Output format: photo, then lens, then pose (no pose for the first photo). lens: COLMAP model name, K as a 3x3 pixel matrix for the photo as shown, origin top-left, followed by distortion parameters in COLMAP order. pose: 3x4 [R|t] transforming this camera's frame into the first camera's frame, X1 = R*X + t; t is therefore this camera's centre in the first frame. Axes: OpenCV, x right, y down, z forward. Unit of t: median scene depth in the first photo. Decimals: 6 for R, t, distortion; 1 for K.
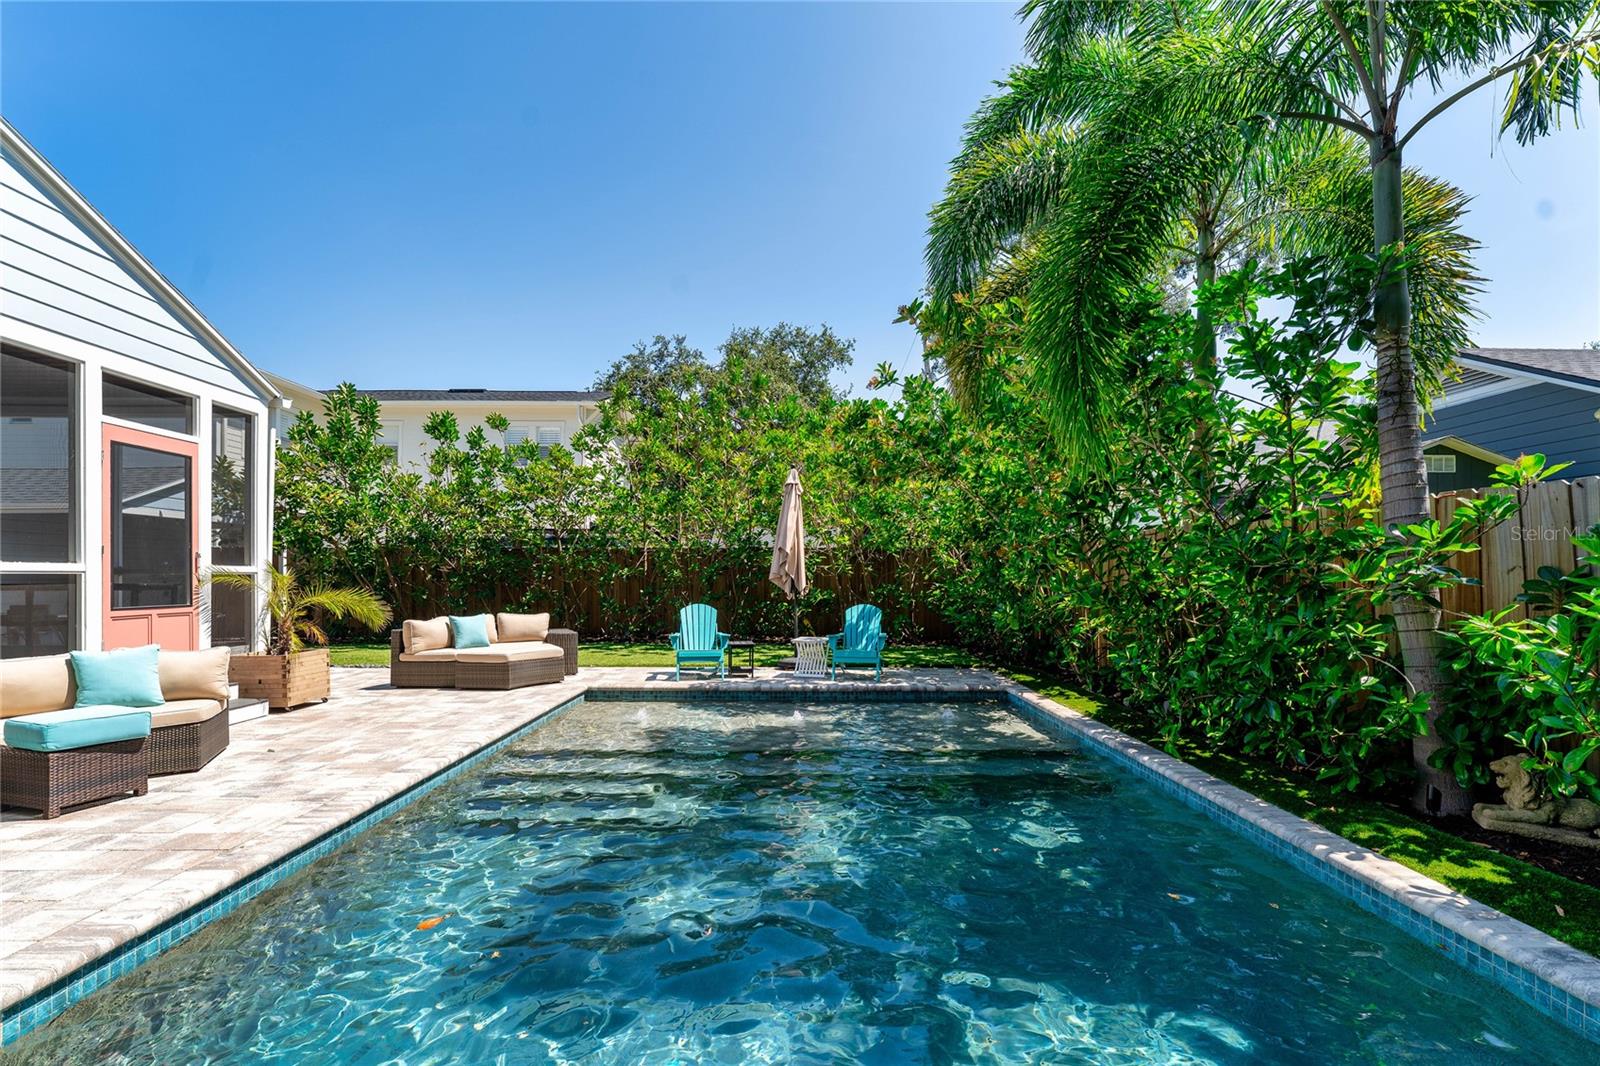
lens RADIAL K [[720.1, 0, 794.2], [0, 720.1, 533.2], [0, 0, 1]] dist [-0.001985, -0.000798]
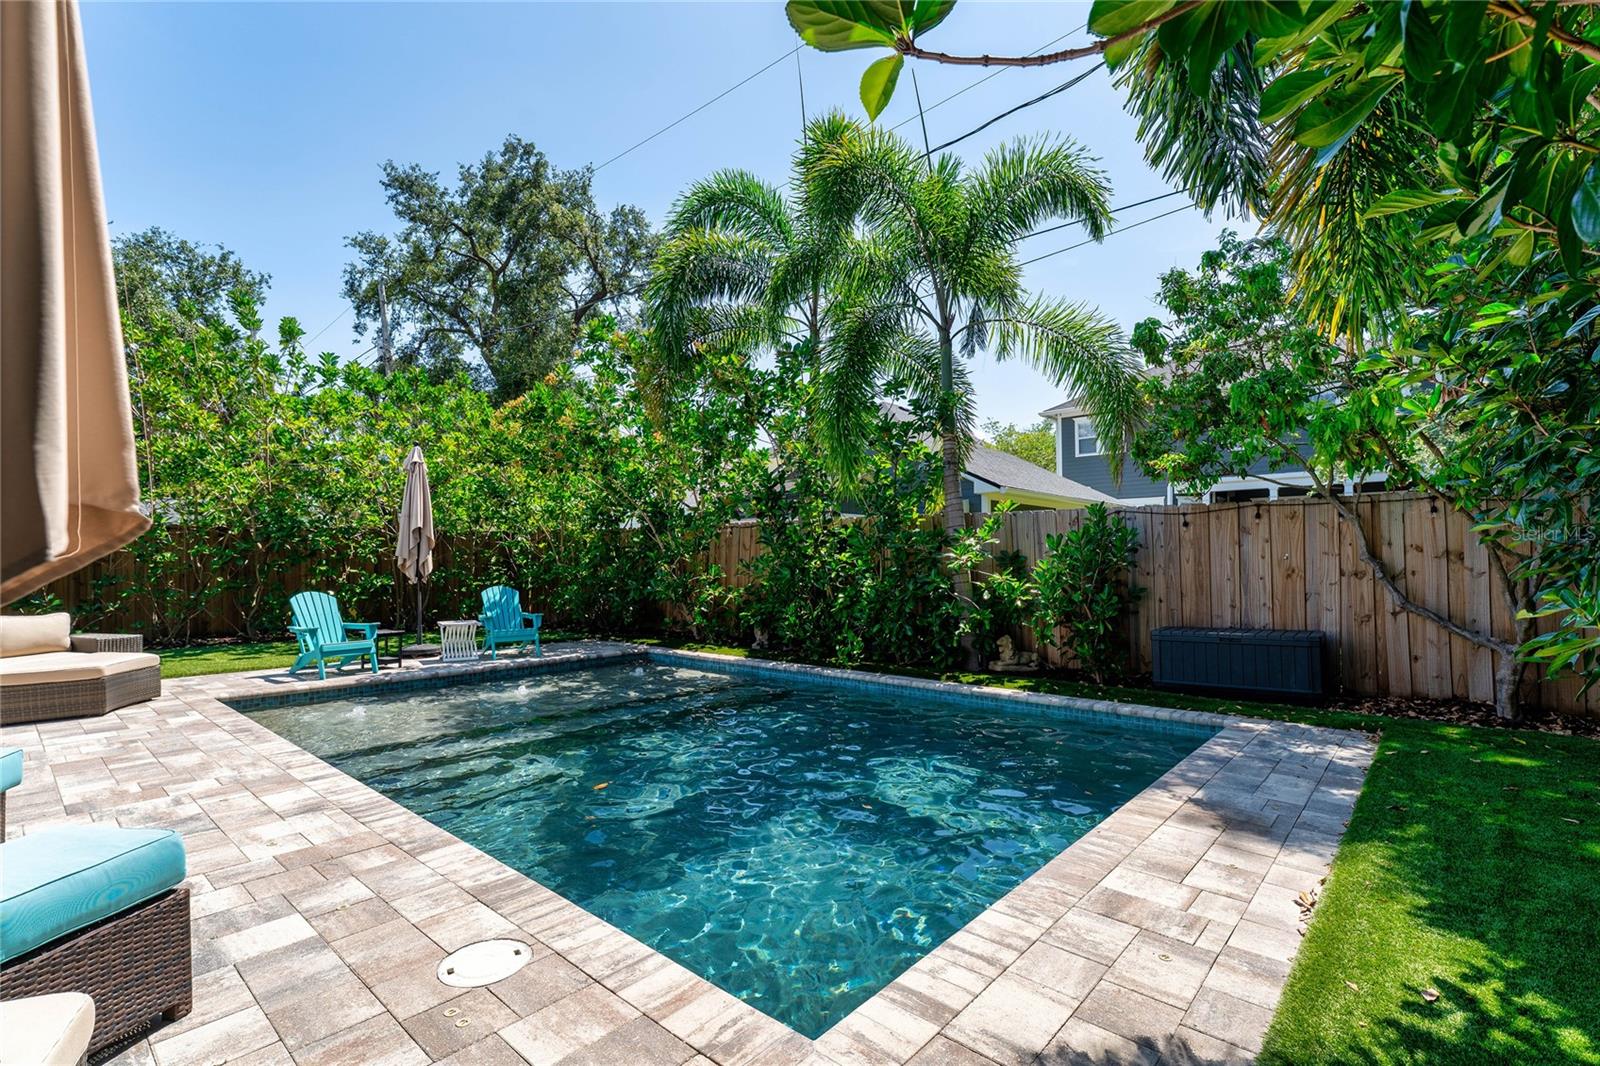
lens RADIAL K [[720.1, 0, 786.2], [0, 720.1, 522.9], [0, 0, 1]] dist [-0.001985, -0.000798]
pose [[0.669705, 0.036492, 0.741730, -0.475693], [-0.039789, 0.999121, -0.013229, 0.005012], [-0.741561, -0.020653, 0.670568, 0.002774]]
